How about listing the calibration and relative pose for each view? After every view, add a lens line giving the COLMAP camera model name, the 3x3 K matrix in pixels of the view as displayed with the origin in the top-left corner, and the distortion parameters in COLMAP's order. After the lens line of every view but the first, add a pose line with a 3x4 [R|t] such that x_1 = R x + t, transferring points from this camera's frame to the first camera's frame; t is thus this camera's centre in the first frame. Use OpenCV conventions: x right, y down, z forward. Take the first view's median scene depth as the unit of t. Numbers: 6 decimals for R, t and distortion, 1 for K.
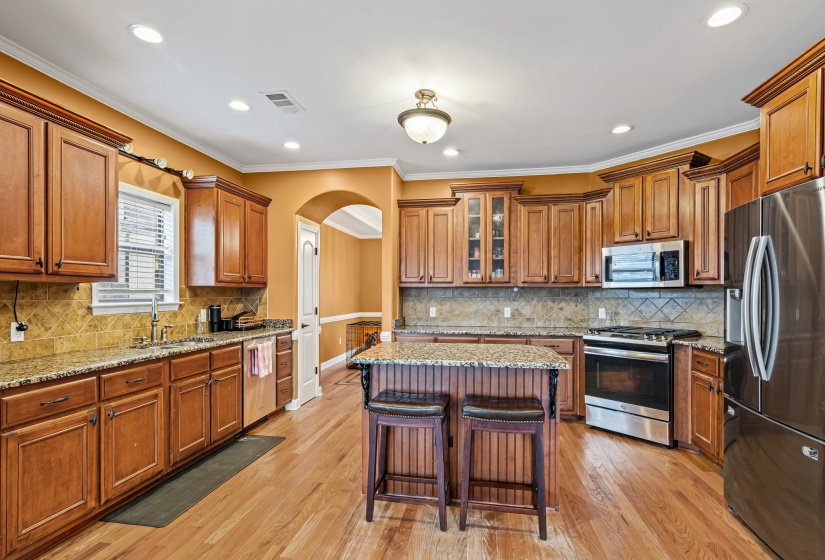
lens RADIAL K [[432.4, 0, 411.7], [0, 432.4, 292.2], [0, 0, 1]] dist [-0.001147, -0.000172]
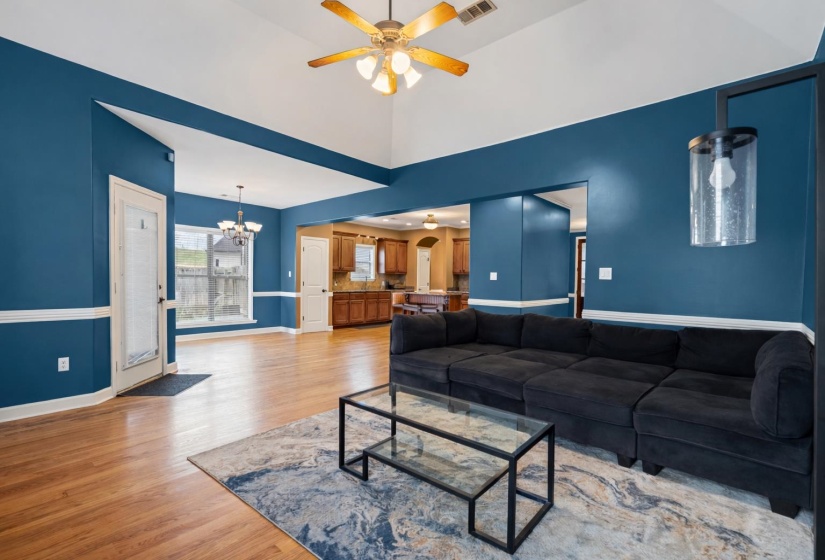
lens RADIAL K [[384.0, 0, 412.5], [0, 384.0, 280.0], [0, 0, 1]] dist [-0.001020, -0.000055]
pose [[0.858691, 0.013624, -0.512312, 1.109762], [-0.014220, 0.999895, 0.002756, 0.022347], [0.512296, 0.004919, 0.858795, -1.232137]]
